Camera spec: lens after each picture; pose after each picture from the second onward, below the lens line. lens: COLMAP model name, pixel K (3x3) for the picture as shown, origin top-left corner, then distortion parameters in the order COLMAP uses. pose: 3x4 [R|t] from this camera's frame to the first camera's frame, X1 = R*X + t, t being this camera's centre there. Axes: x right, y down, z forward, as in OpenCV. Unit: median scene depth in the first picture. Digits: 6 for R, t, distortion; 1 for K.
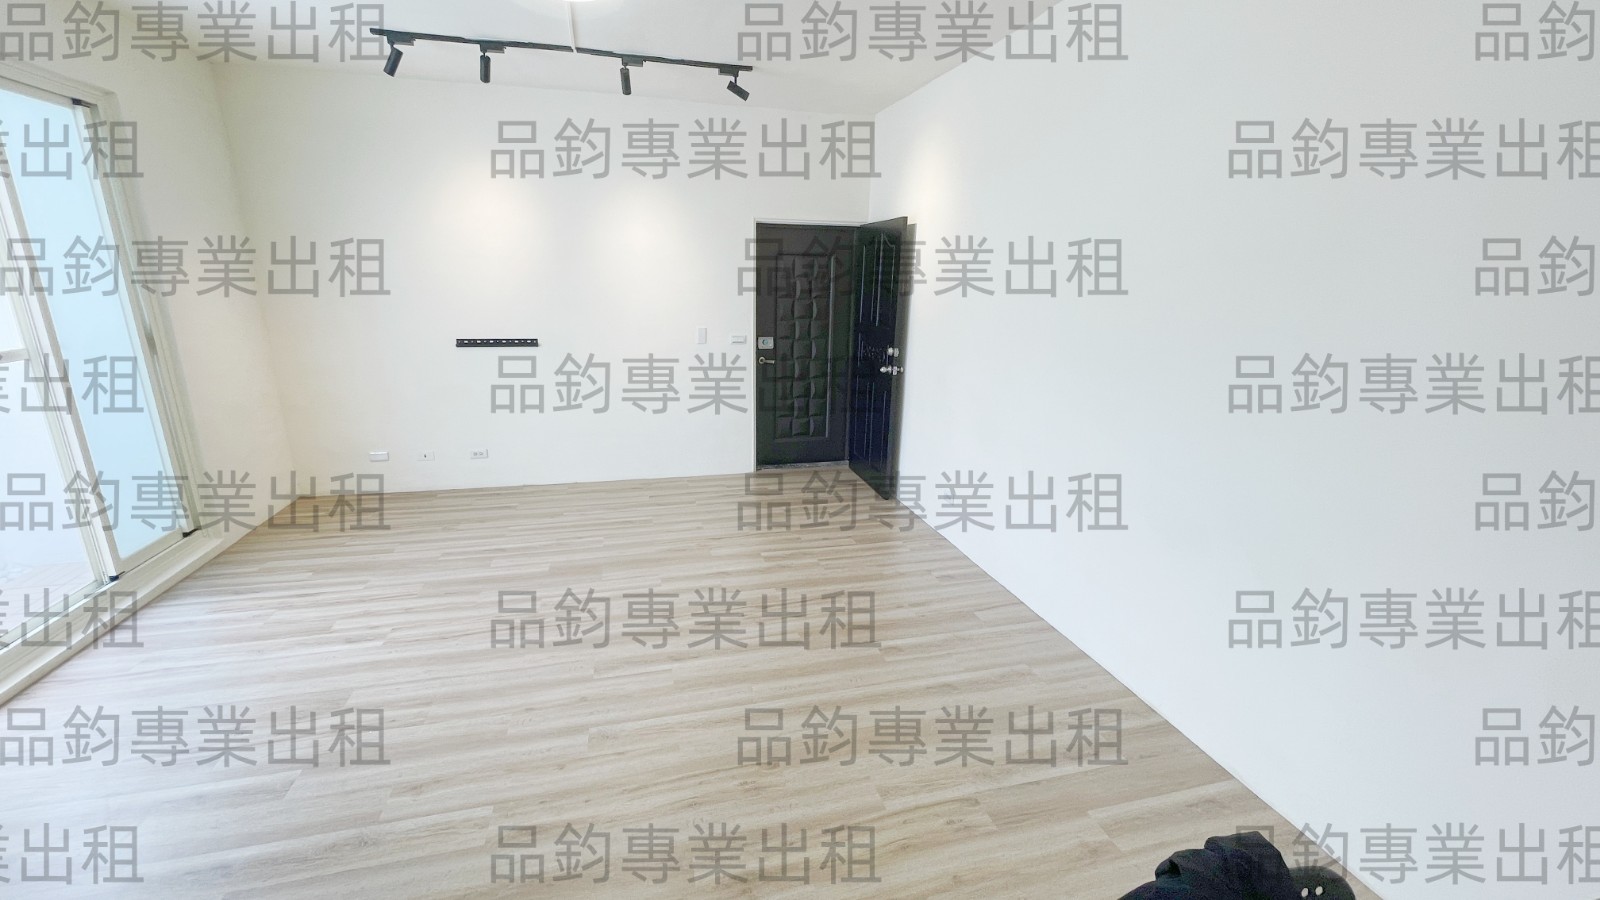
lens RADIAL K [[640.0, 0, 800.0], [0, 640.0, 450.0], [0, 0, 1]] dist [0.000210, -0.000090]
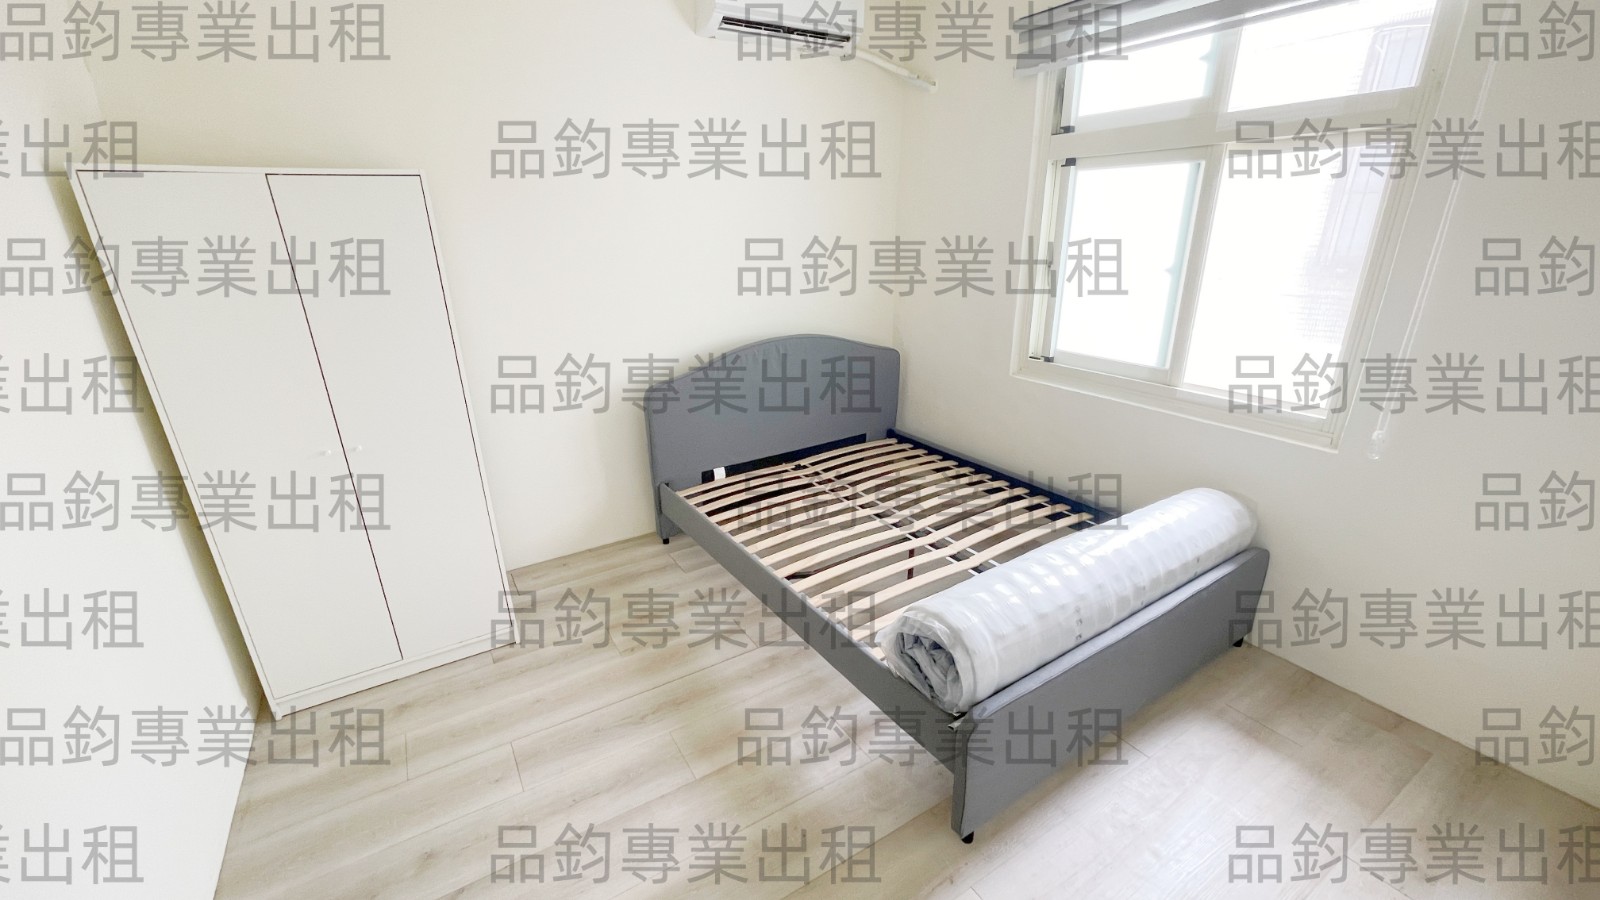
lens RADIAL K [[640.0, 0, 800.0], [0, 640.0, 450.0], [0, 0, 1]] dist [0.000210, -0.000090]
pose [[1.000000, 0.000008, -0.000111, 0.000118], [-0.000008, 1.000000, -0.000318, 0.482701], [0.000111, 0.000318, 1.000000, -0.000017]]
